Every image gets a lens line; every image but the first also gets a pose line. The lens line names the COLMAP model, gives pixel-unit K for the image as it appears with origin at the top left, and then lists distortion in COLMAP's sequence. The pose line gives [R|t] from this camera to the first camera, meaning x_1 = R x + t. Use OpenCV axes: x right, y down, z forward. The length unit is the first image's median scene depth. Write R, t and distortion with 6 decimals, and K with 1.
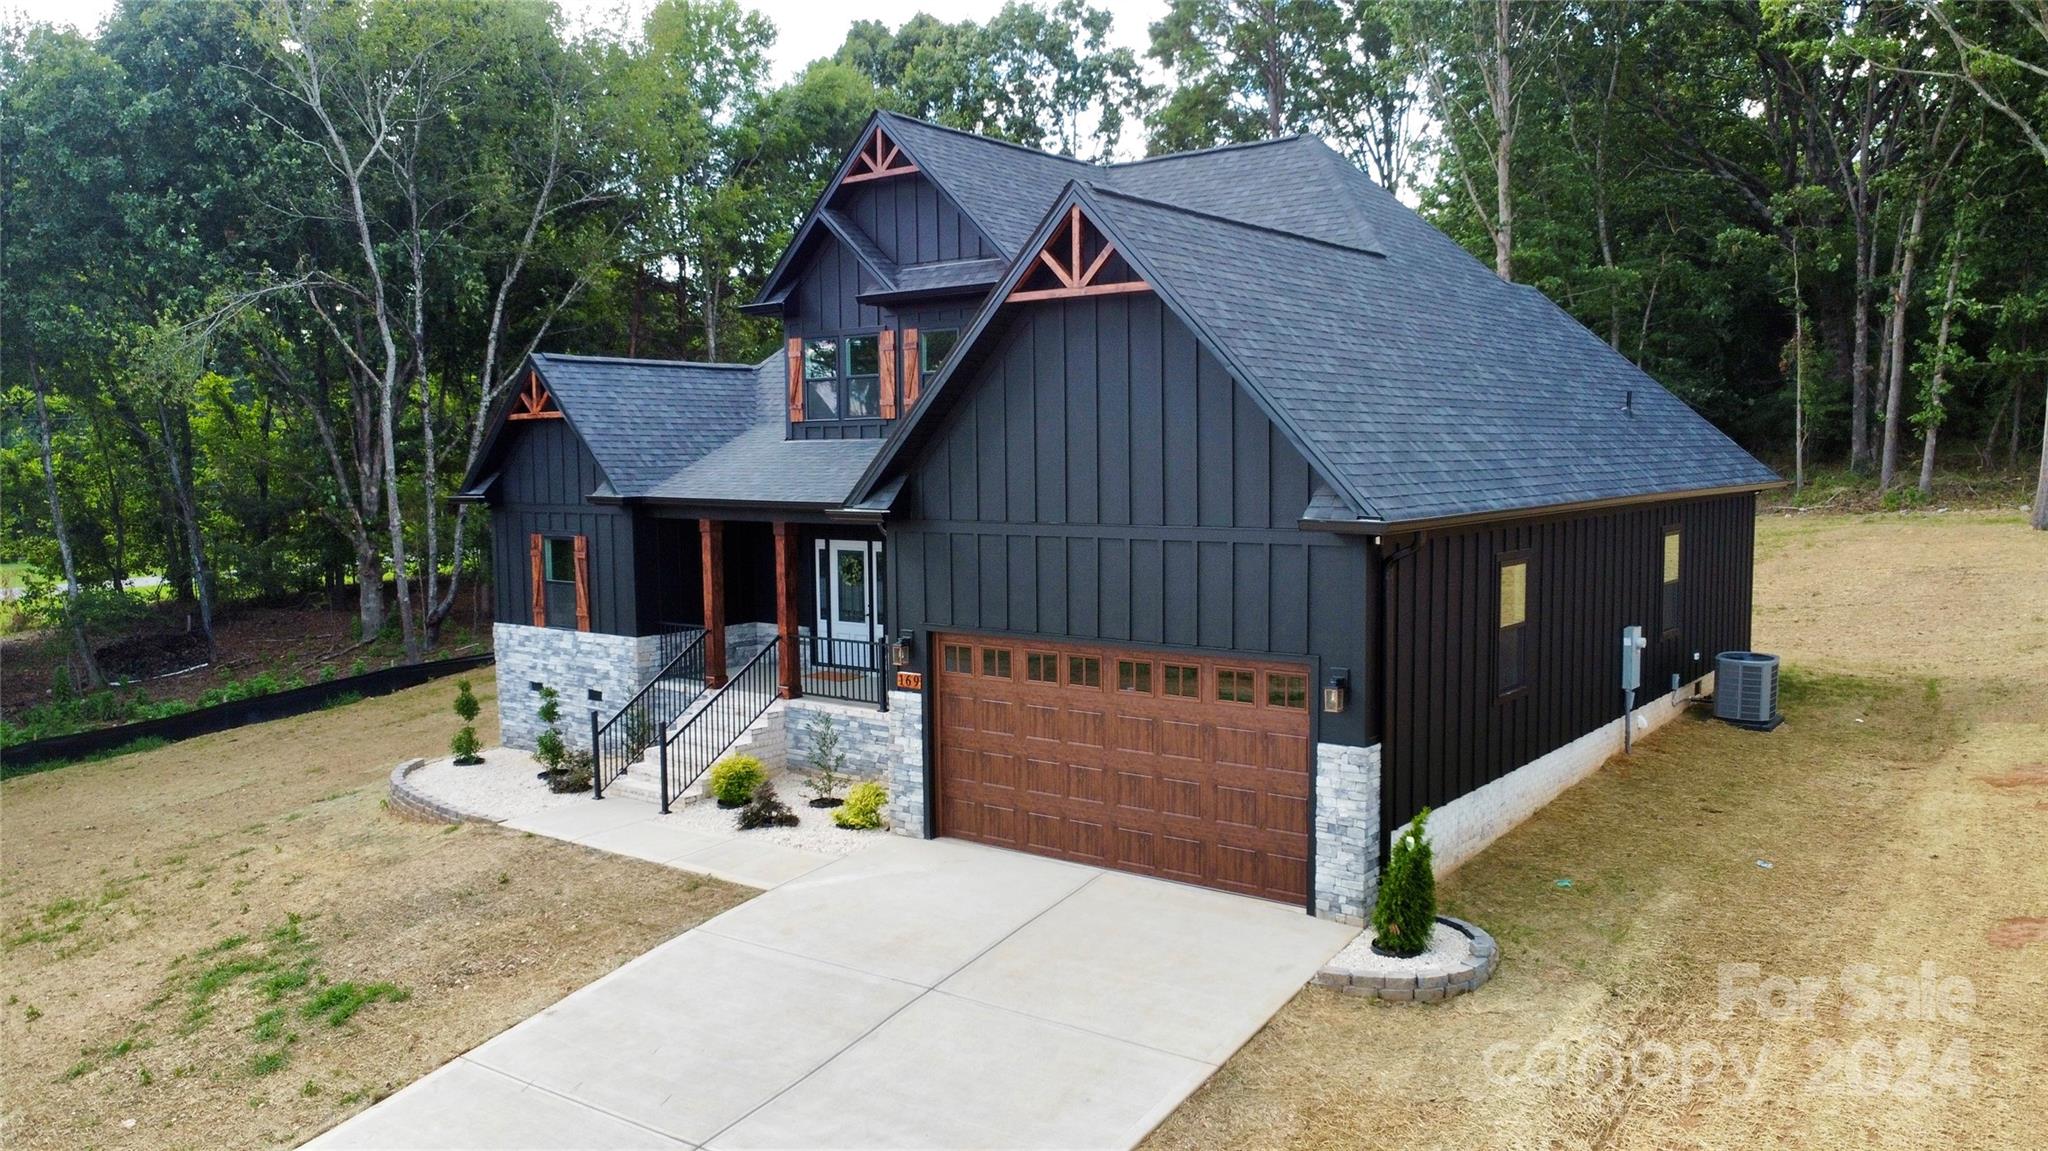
lens RADIAL K [[1491.5, 0, 1024.0], [0, 1491.5, 575.5], [0, 0, 1]] dist [-0.034345, 0.001242]
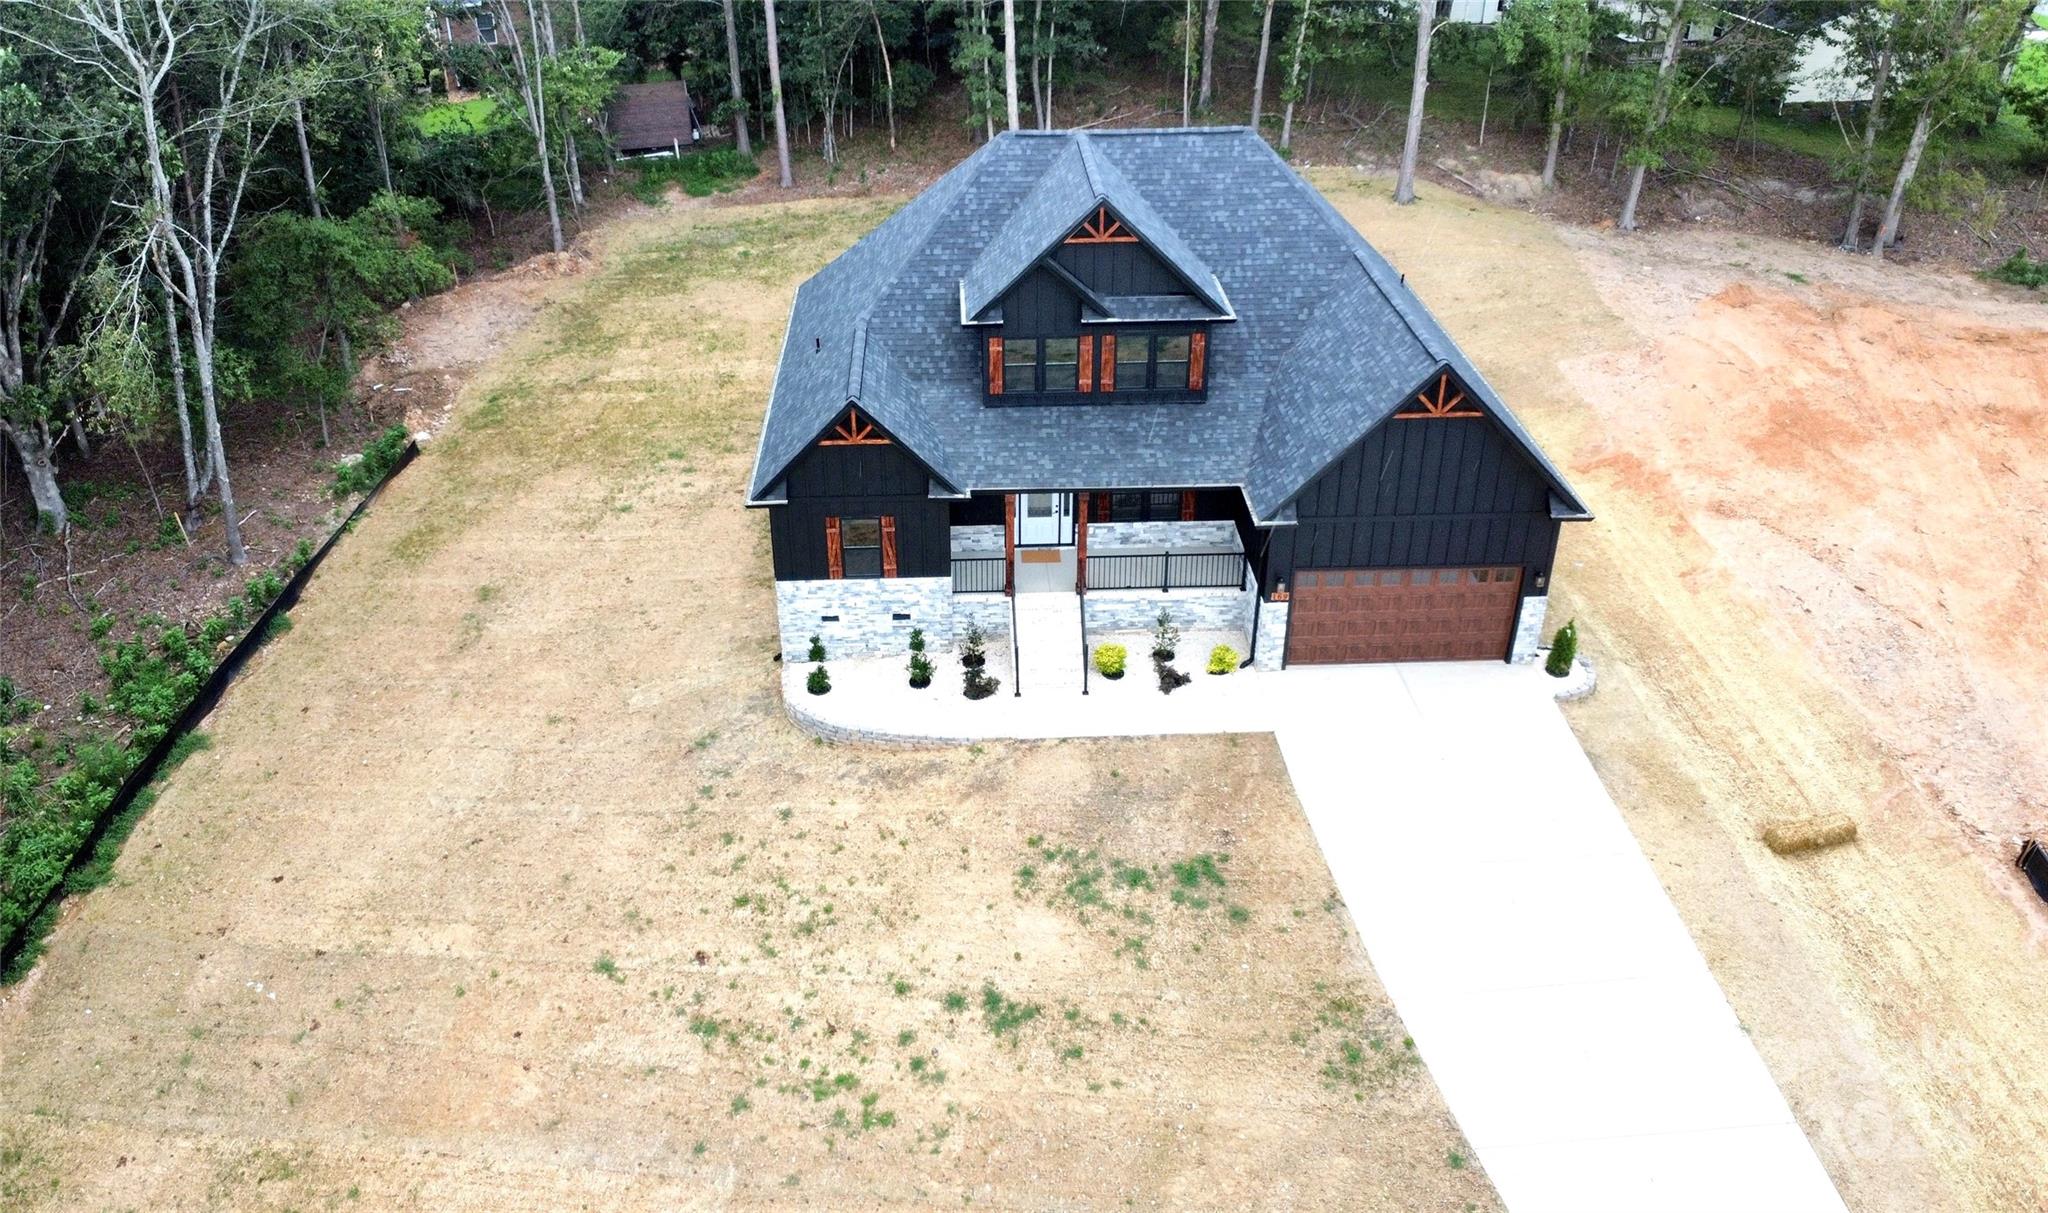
lens RADIAL K [[1569.5, 0, 967.6], [0, 1569.5, 605.1], [0, 0, 1]] dist [-0.021645, -0.002040]
pose [[0.775684, -0.318152, 0.545063, -1.128509], [0.060314, 0.897058, 0.437777, -0.621304], [-0.628233, -0.306702, 0.715023, -0.105638]]
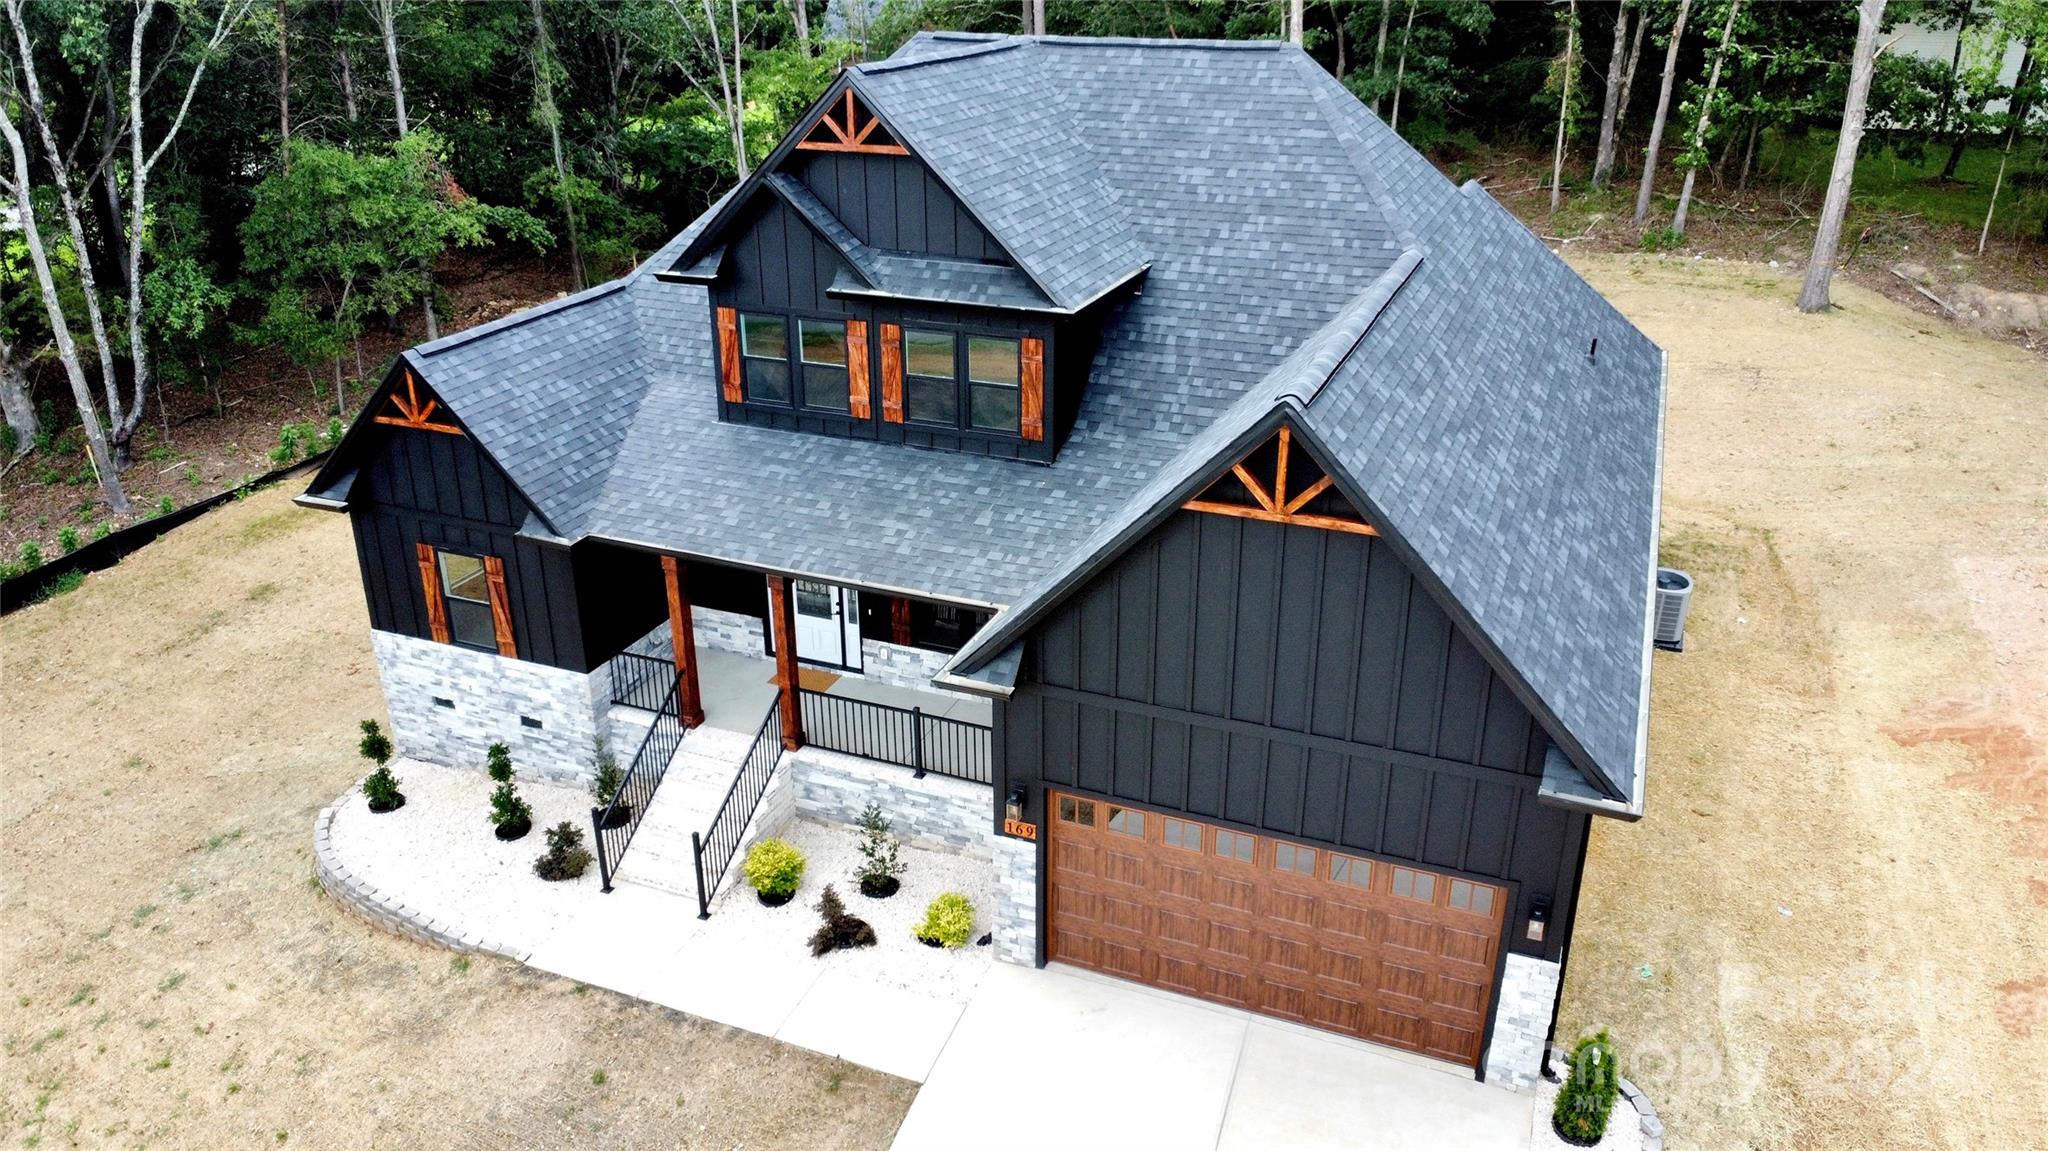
lens RADIAL K [[1491.5, 0, 1024.0], [0, 1491.5, 575.5], [0, 0, 1]] dist [-0.034345, 0.001242]
pose [[0.962746, -0.101164, 0.250769, -0.235812], [0.014559, 0.945428, 0.325504, -0.311890], [-0.270013, -0.309727, 0.911681, 0.144962]]
